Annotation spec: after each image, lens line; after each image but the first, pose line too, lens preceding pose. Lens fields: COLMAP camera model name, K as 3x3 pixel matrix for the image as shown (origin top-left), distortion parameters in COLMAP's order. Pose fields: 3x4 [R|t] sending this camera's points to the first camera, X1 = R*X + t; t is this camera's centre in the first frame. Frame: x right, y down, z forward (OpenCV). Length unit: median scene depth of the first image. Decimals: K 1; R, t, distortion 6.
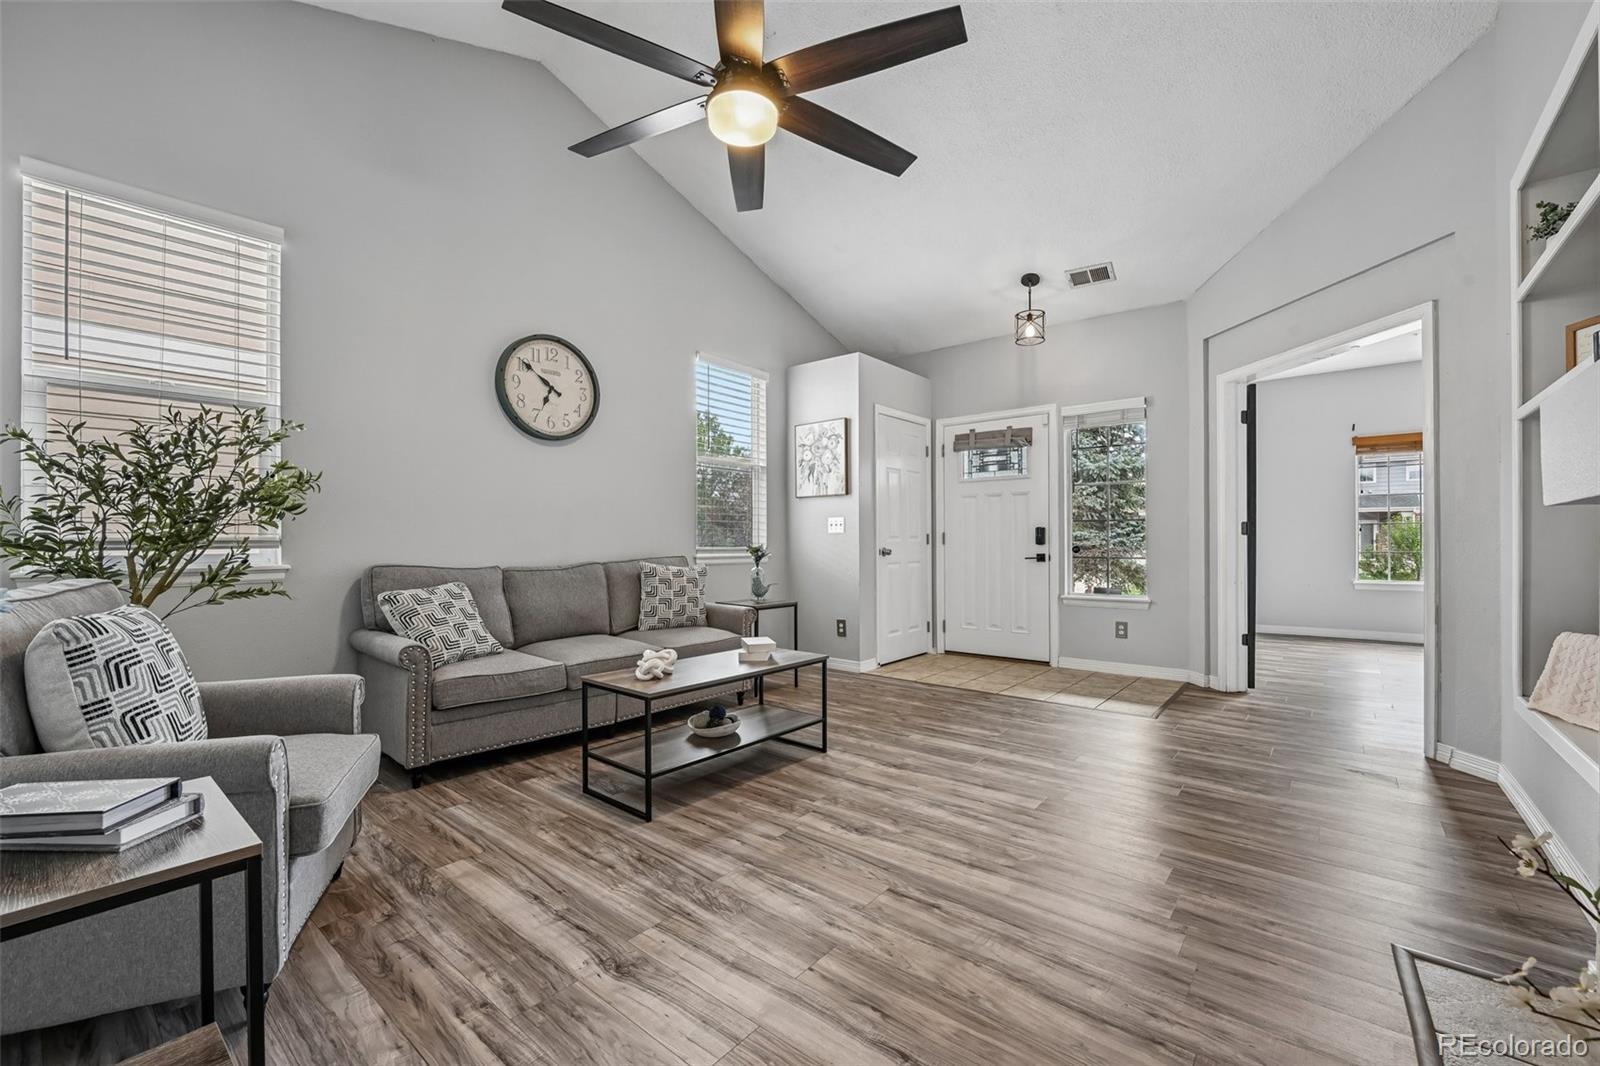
lens RADIAL K [[643.2, 0, 798.6], [0, 643.2, 530.2], [0, 0, 1]] dist [-0.011615, 0.001043]
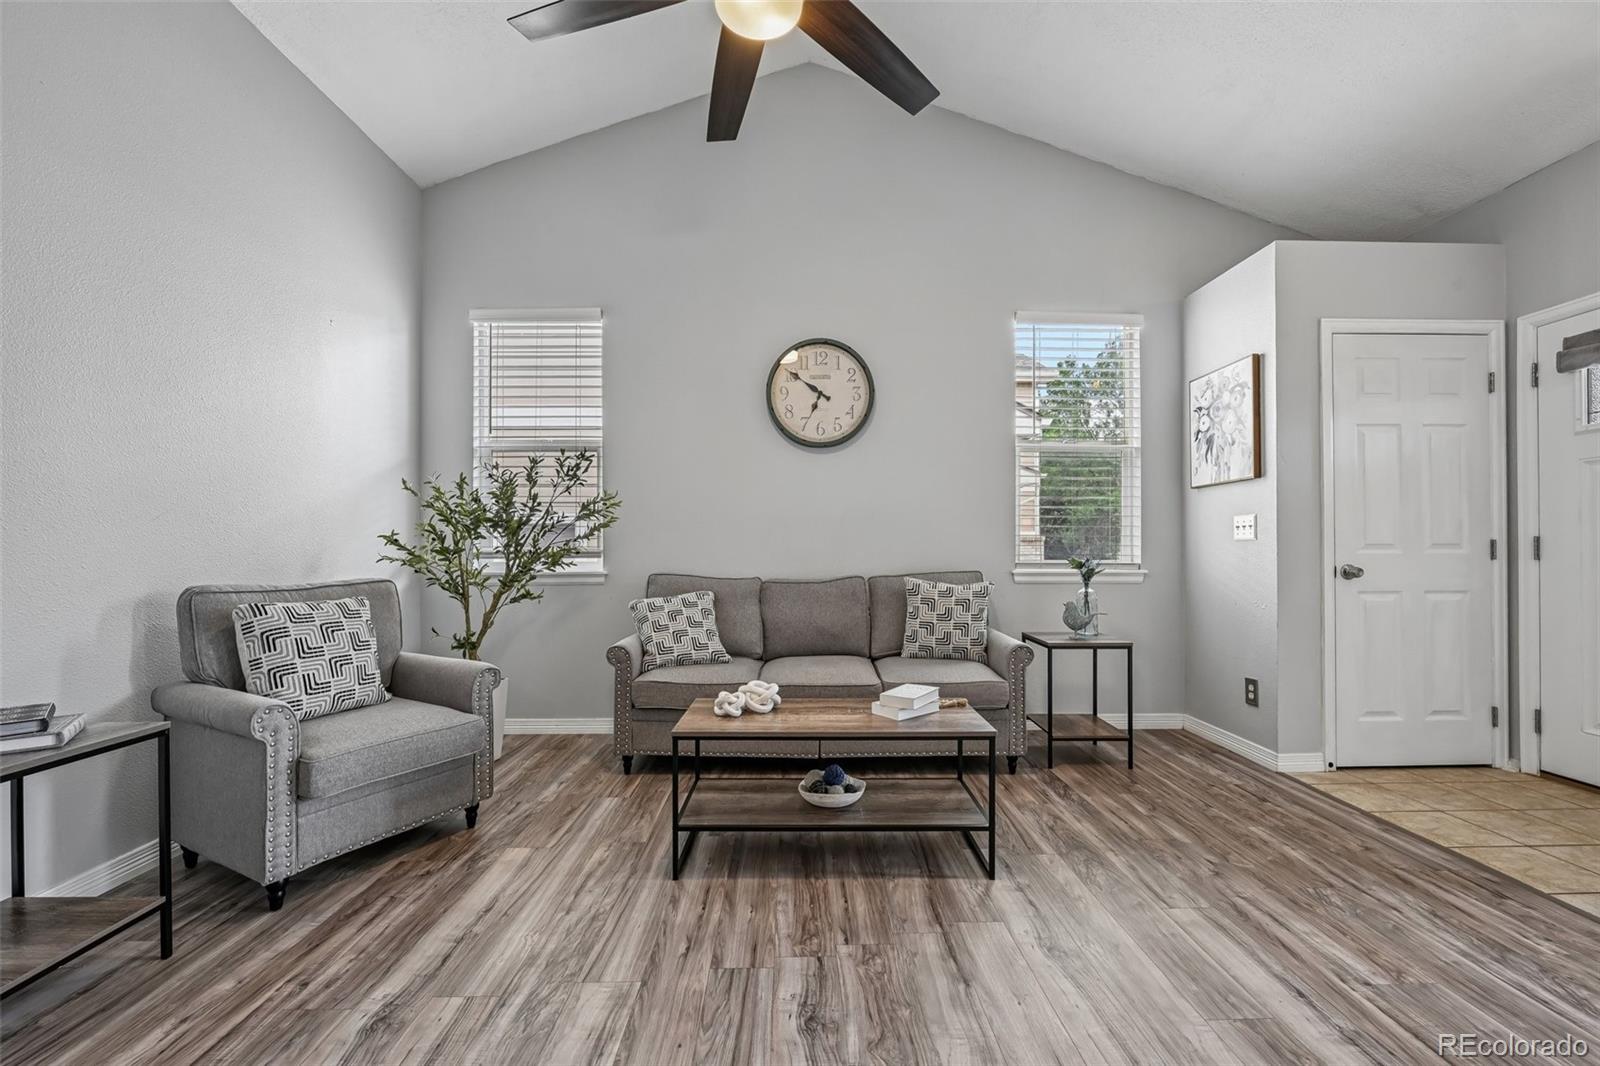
lens RADIAL K [[643.2, 0, 802.4], [0, 643.2, 550.5], [0, 0, 1]] dist [-0.011615, 0.001043]
pose [[0.659355, 0.004007, -0.751821, 0.318417], [0.014093, 0.999744, 0.017687, -0.003643], [0.751700, -0.022257, 0.659130, 0.336391]]
